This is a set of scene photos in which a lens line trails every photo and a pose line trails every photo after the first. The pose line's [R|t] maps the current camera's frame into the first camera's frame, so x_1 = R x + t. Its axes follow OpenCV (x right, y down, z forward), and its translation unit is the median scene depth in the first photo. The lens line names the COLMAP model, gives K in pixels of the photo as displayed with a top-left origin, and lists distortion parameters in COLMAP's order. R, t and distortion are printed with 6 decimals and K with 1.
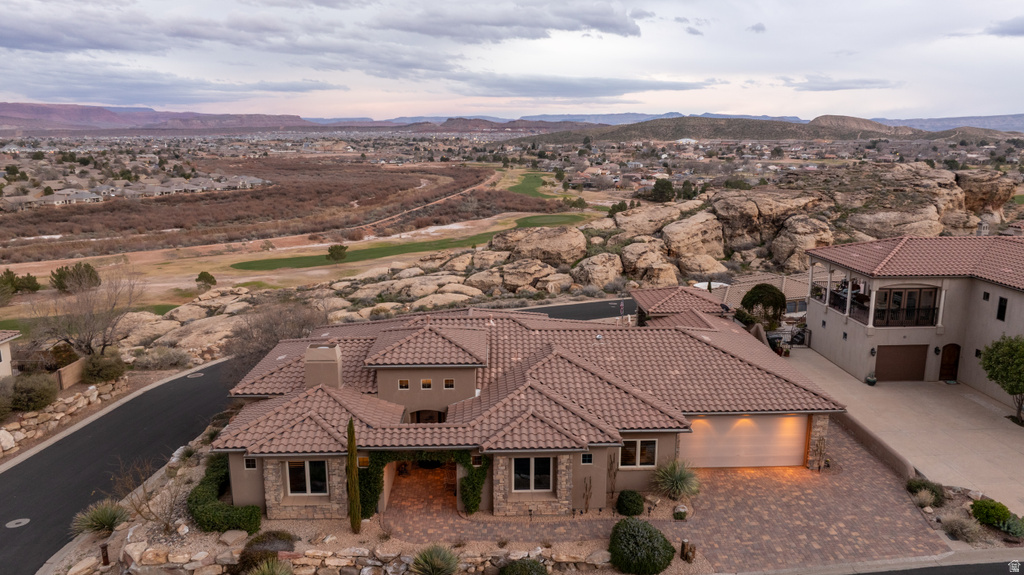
lens RADIAL K [[720.7, 0, 517.9], [0, 720.7, 282.8], [0, 0, 1]] dist [-0.046310, 0.054443]
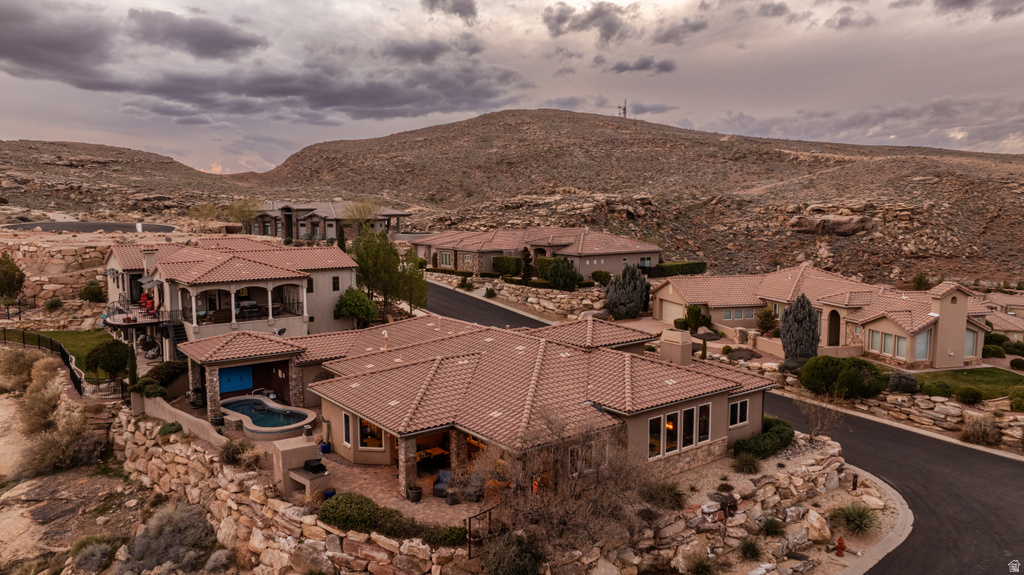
lens RADIAL K [[720.7, 0, 513.0], [0, 720.7, 287.6], [0, 0, 1]] dist [-0.046310, 0.054443]
pose [[-0.577318, -0.091050, 0.811427, -0.636320], [0.164343, 0.960469, 0.224702, -0.175665], [-0.799810, 0.263077, -0.539532, 1.077489]]
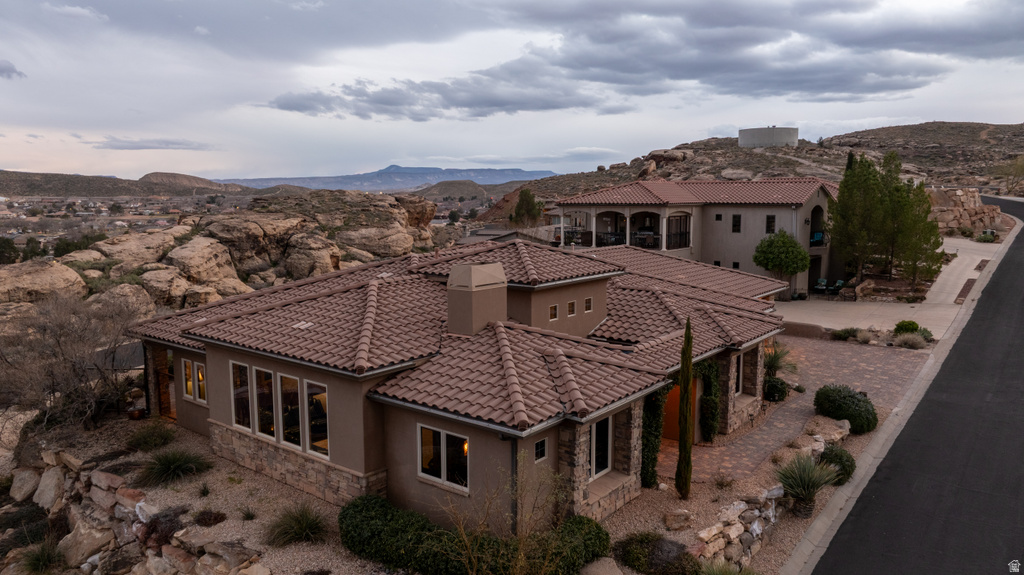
lens RADIAL K [[720.7, 0, 514.1], [0, 720.7, 286.4], [0, 0, 1]] dist [-0.046310, 0.054443]
pose [[0.644457, -0.096995, 0.758464, -0.415152], [0.154735, 0.987943, -0.005134, 0.066876], [-0.748821, 0.120670, 0.651695, 0.334717]]
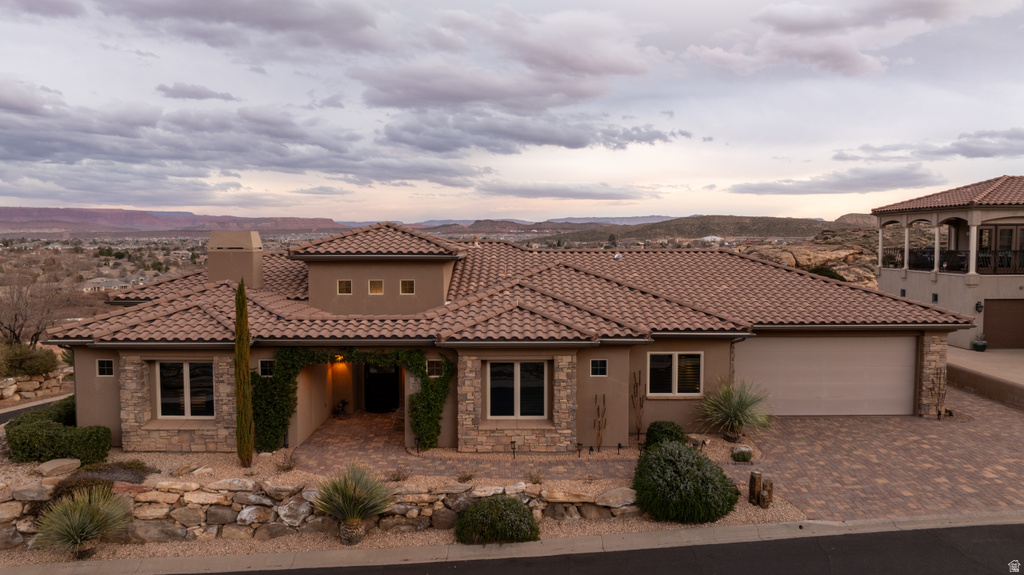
lens RADIAL K [[720.7, 0, 517.4], [0, 720.7, 278.8], [0, 0, 1]] dist [-0.046310, 0.054443]
pose [[0.999307, -0.000219, -0.037217, 0.024172], [-0.005190, 0.989392, -0.145178, 0.138868], [0.036854, 0.145271, 0.988705, 0.170878]]
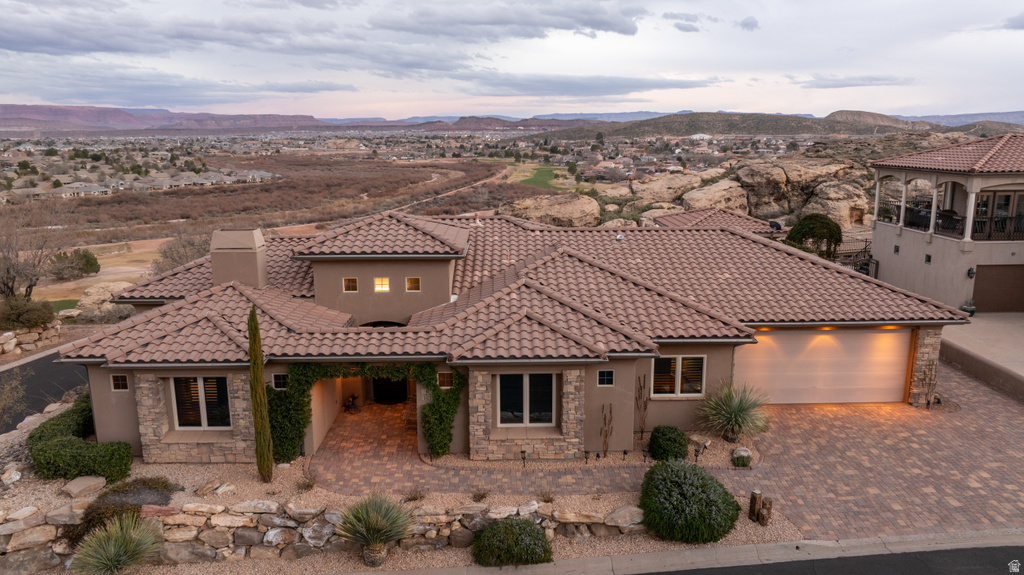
lens RADIAL K [[720.7, 0, 517.8], [0, 720.7, 279.1], [0, 0, 1]] dist [-0.046310, 0.054443]
pose [[0.999839, -0.001602, -0.017879, 0.013022], [0.001529, 0.999990, -0.004124, 0.081449], [0.017886, 0.004096, 0.999832, 0.164424]]
